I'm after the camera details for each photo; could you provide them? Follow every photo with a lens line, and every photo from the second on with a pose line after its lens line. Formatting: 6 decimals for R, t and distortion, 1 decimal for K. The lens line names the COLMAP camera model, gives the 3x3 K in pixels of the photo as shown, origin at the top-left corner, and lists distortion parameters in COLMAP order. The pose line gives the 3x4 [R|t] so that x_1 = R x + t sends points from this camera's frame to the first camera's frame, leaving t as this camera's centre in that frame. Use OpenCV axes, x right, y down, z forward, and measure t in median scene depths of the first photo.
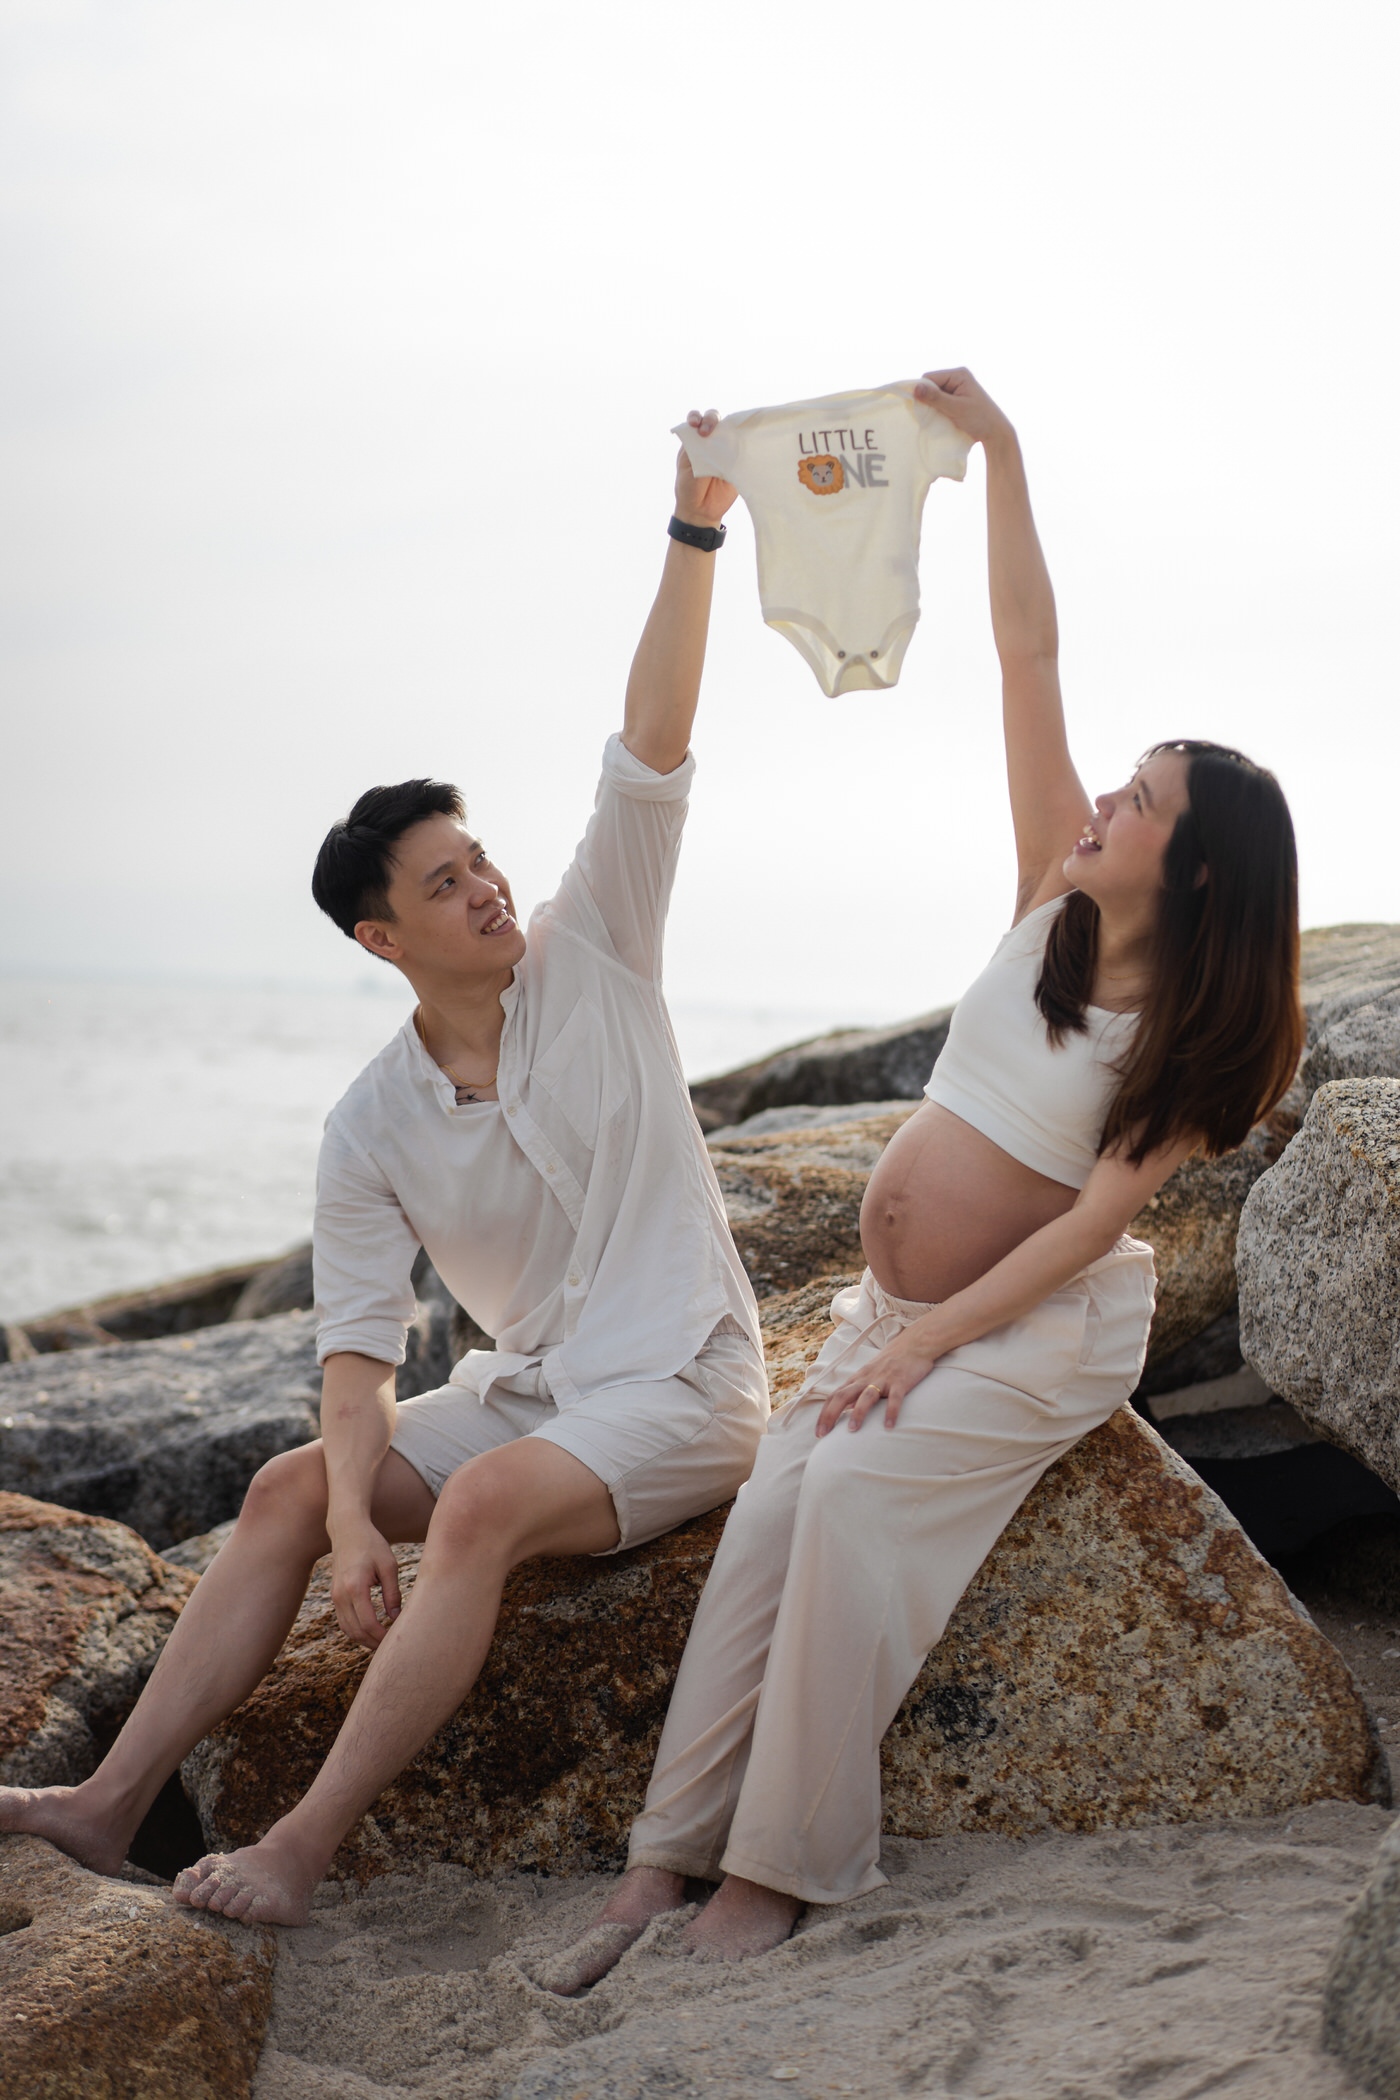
lens RADIAL K [[3650.5, 0, 700.1], [0, 3650.5, 1047.9], [0, 0, 1]] dist [-0.038765, 0.000000]
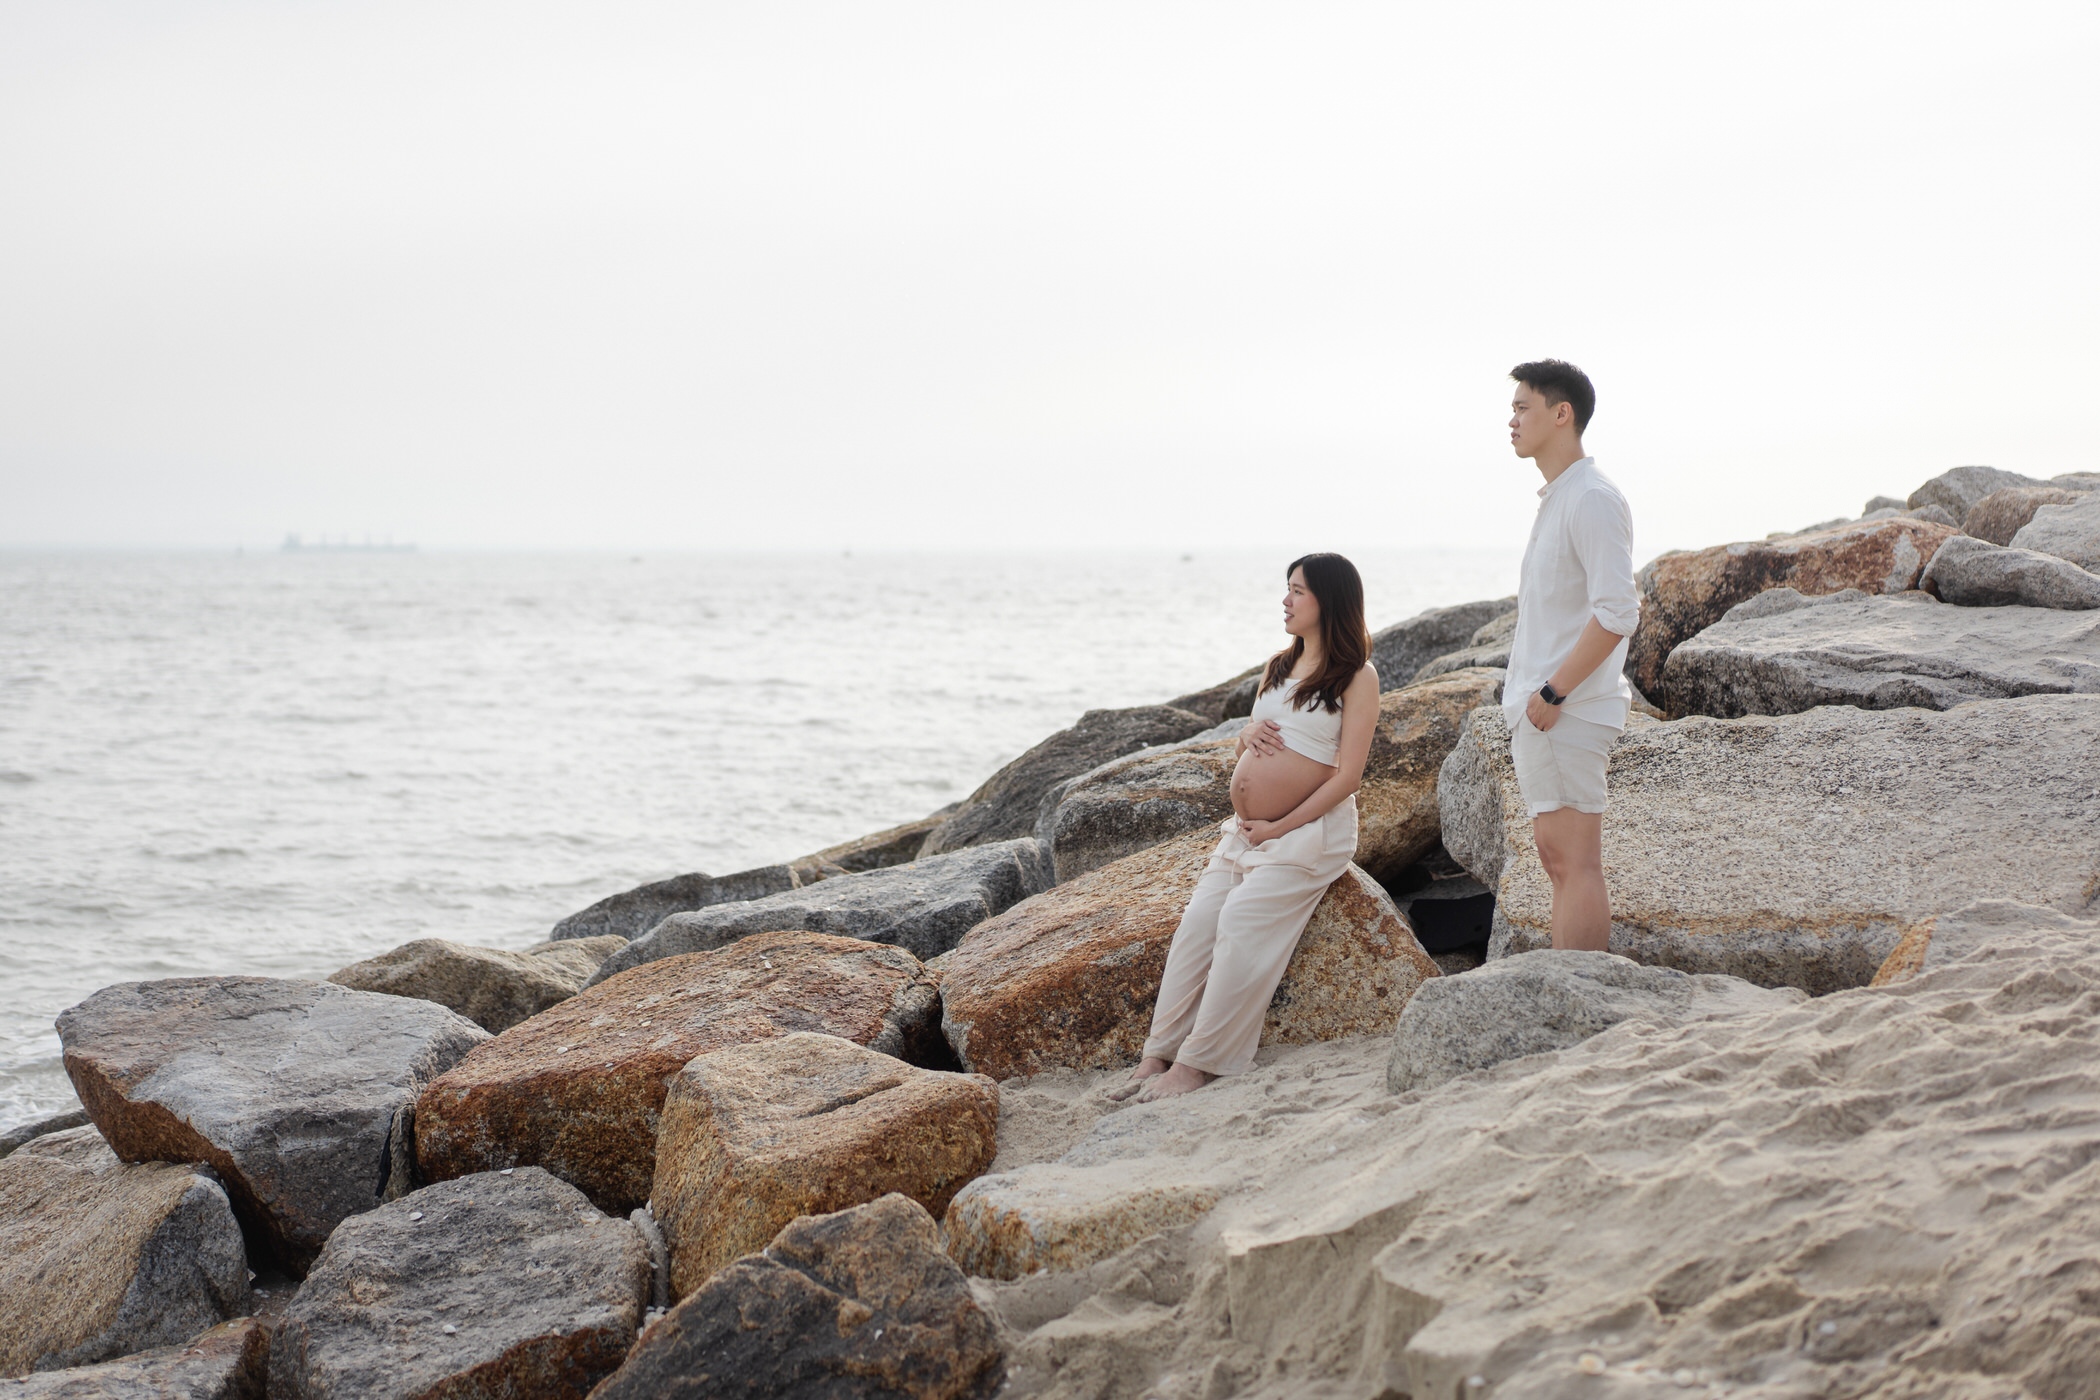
lens RADIAL K [[3650.5, 0, 1049.4], [0, 3650.5, 700.7], [0, 0, 1]] dist [-0.038765, 0.000000]
pose [[0.996844, -0.048808, -0.062611, 0.081151], [0.050605, 0.998342, 0.027444, -0.081677], [0.061168, -0.030526, 0.997661, -1.361440]]
